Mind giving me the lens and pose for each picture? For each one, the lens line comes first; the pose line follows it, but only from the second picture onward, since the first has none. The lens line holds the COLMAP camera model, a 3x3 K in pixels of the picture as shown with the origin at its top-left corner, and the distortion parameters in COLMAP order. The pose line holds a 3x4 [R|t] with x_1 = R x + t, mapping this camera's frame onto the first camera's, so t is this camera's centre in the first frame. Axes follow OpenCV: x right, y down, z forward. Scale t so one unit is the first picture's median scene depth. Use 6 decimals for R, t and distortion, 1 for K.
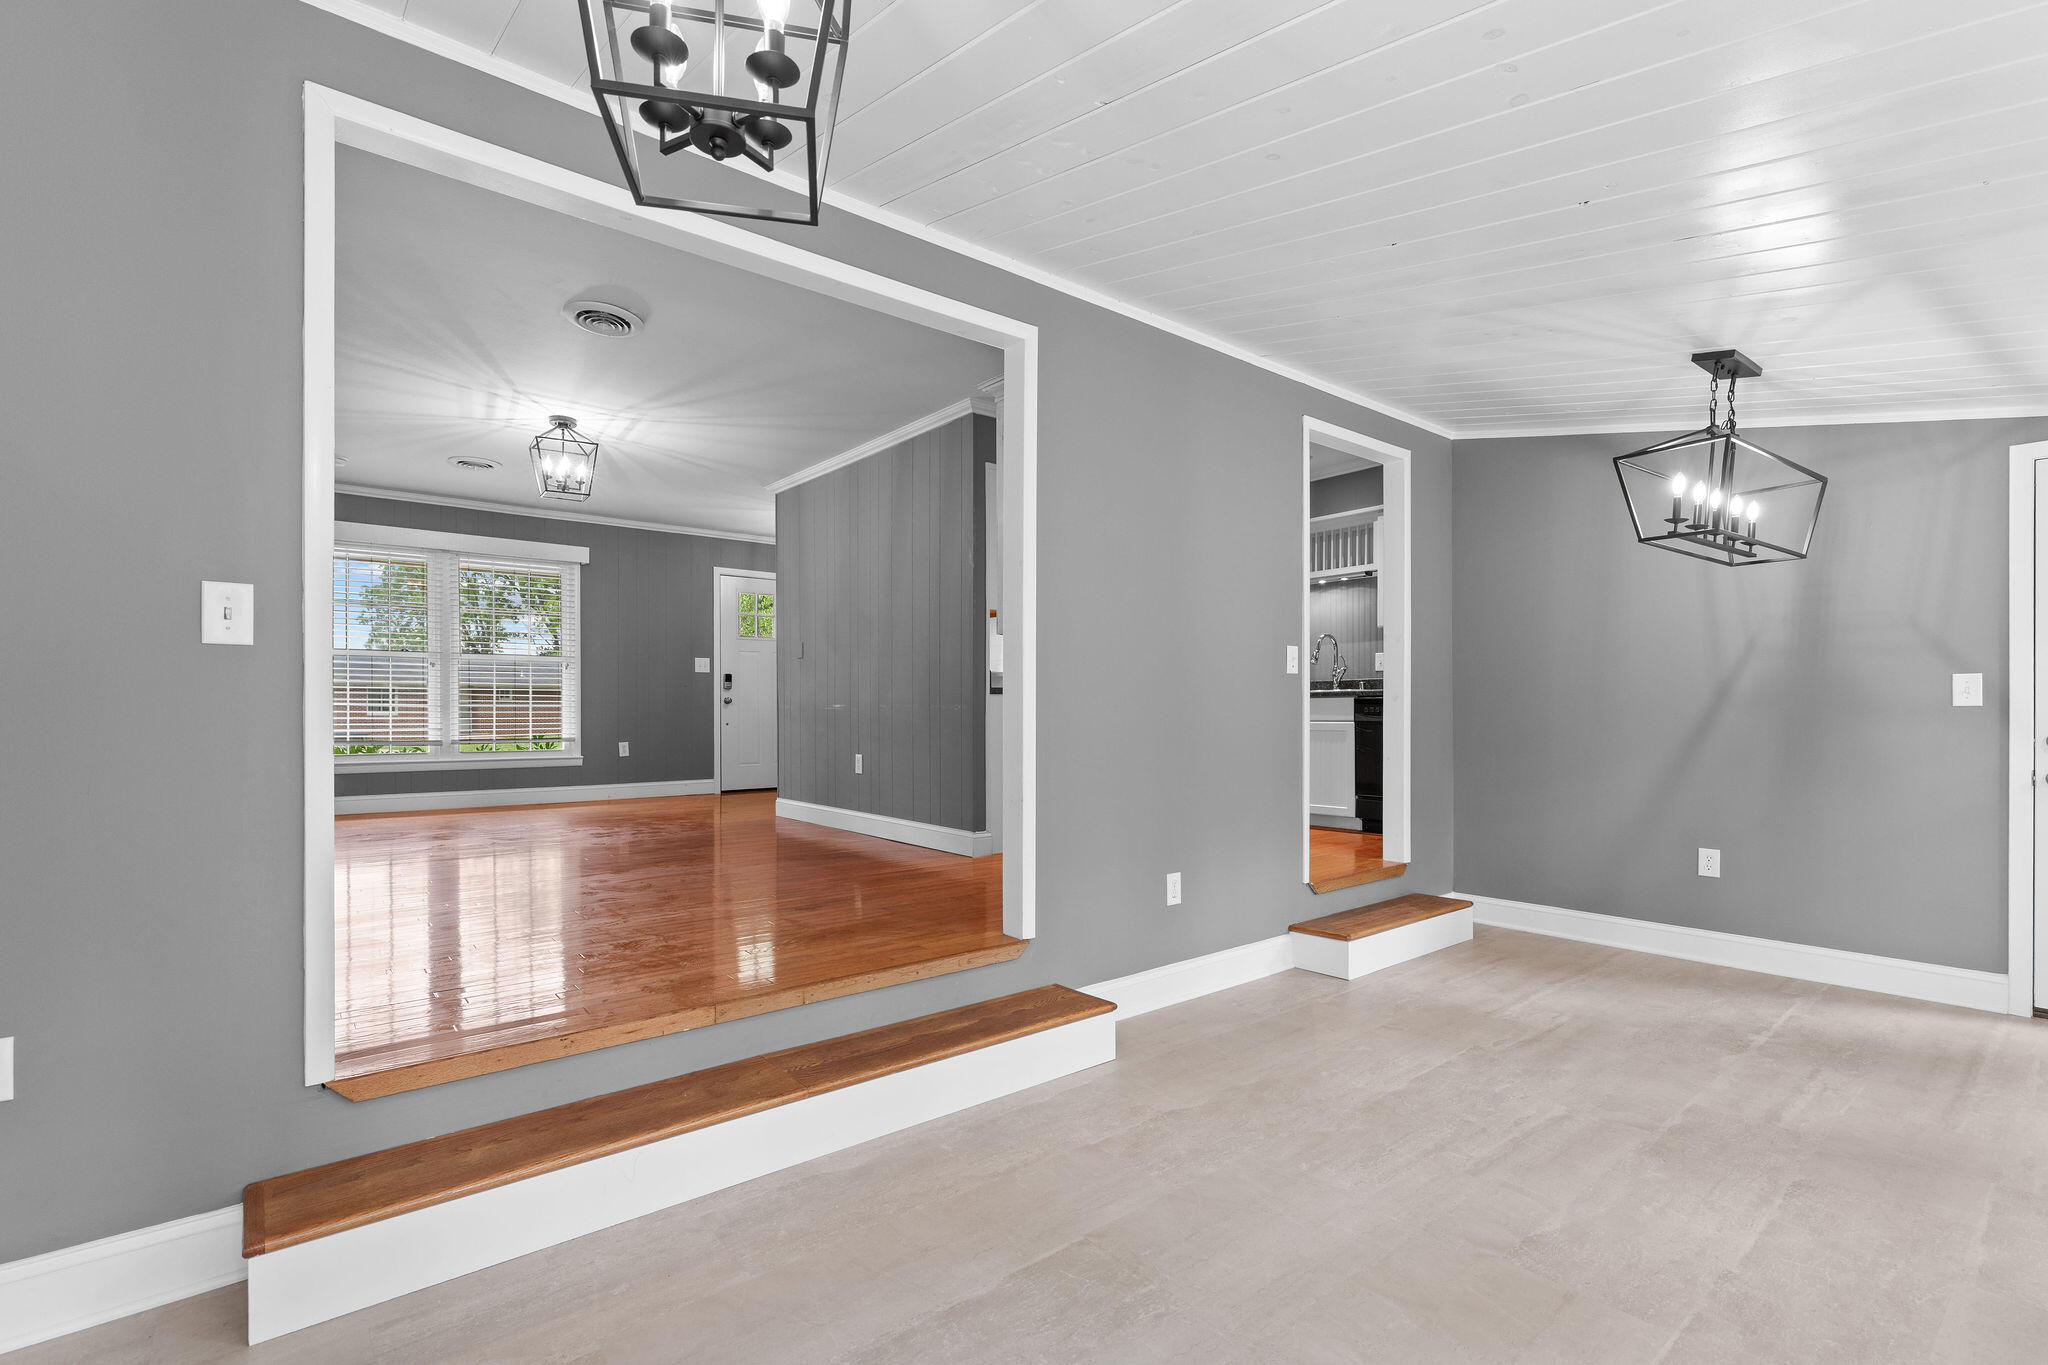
lens RADIAL K [[939.1, 0, 1020.7], [0, 939.1, 703.5], [0, 0, 1]] dist [0.000727, -0.000369]
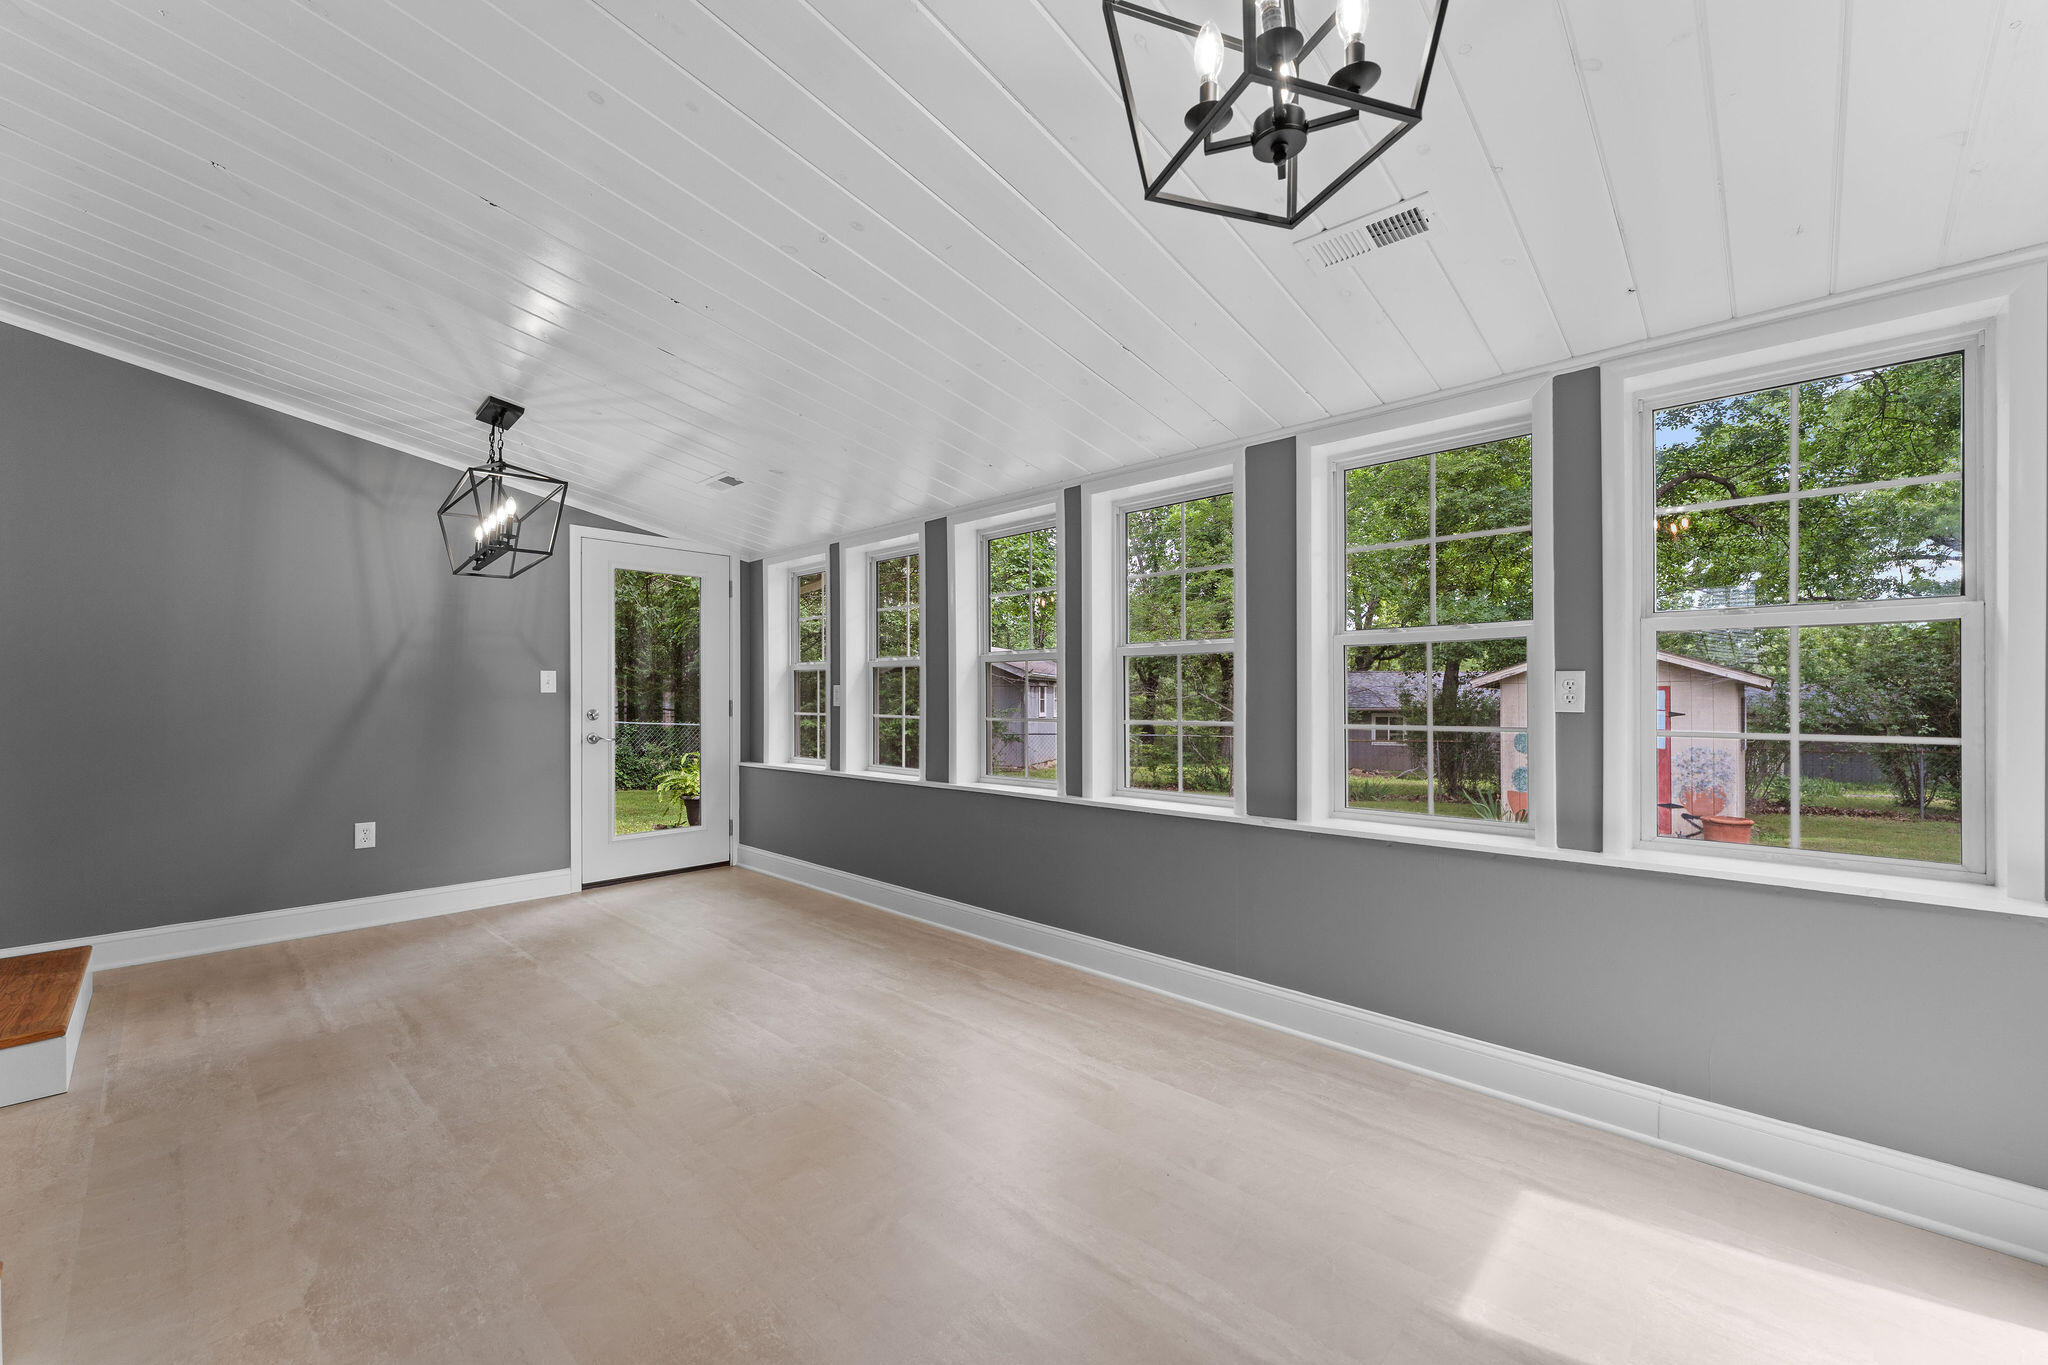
lens RADIAL K [[813.1, 0, 1021.3], [0, 813.1, 685.4], [0, 0, 1]] dist [0.002853, -0.000102]
pose [[-0.111098, 0.009940, 0.993760, -0.356403], [-0.004526, 0.999935, -0.010507, 0.001487], [-0.993799, -0.005665, -0.111046, 0.417190]]
